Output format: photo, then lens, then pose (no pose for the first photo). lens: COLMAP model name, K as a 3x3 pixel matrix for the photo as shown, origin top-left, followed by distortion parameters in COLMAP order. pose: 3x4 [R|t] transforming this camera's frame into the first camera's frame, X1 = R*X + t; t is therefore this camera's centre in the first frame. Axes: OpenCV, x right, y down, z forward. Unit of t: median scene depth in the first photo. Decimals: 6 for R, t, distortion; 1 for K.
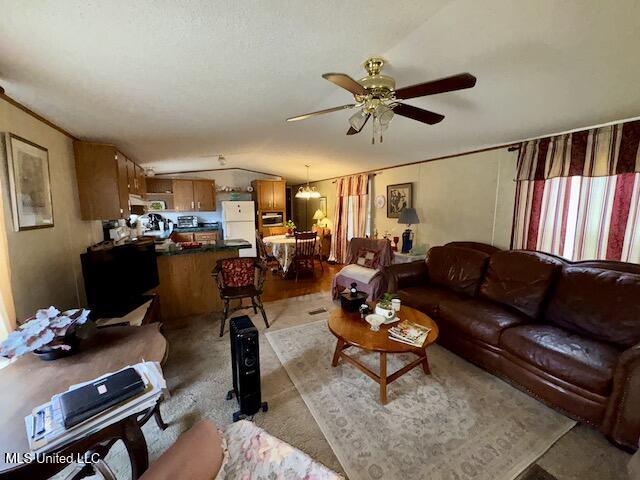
lens RADIAL K [[250.1, 0, 319.9], [0, 250.1, 236.6], [0, 0, 1]] dist [-0.001798, 0.000474]
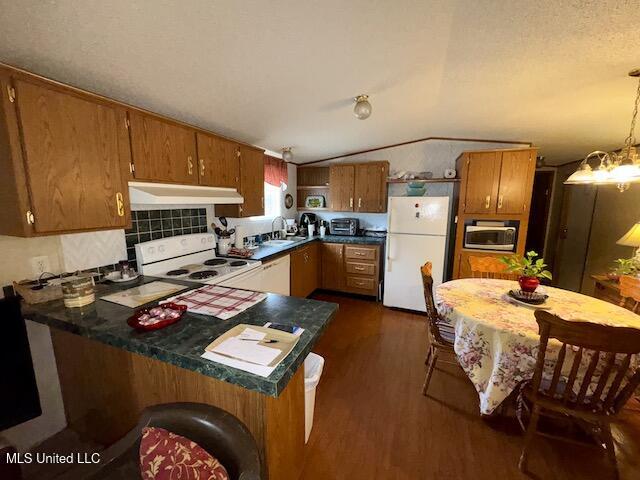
lens RADIAL K [[250.1, 0, 326.6], [0, 250.1, 239.7], [0, 0, 1]] dist [-0.001798, 0.000474]
pose [[0.663081, 0.125191, -0.738005, -0.087246], [-0.104818, 0.991730, 0.074056, -0.121098], [0.741173, 0.028251, 0.670719, 0.875692]]
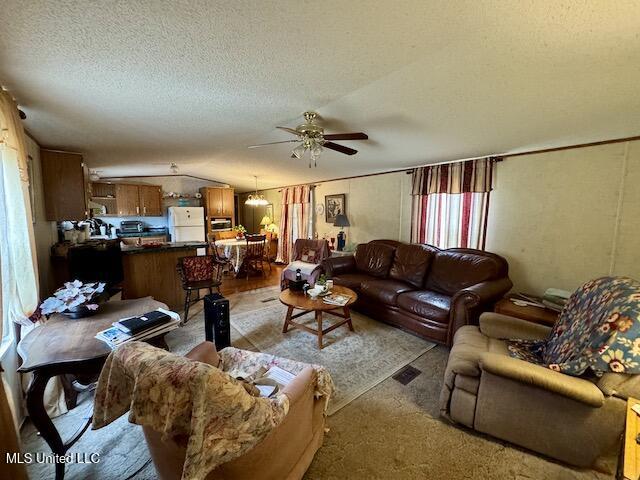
lens RADIAL K [[250.1, 0, 318.7], [0, 250.1, 238.0], [0, 0, 1]] dist [-0.001798, 0.000474]
pose [[0.976665, -0.010952, 0.214489, -0.029628], [0.016746, 0.999542, -0.025213, 0.040196], [-0.214115, 0.028216, 0.976401, -0.223898]]
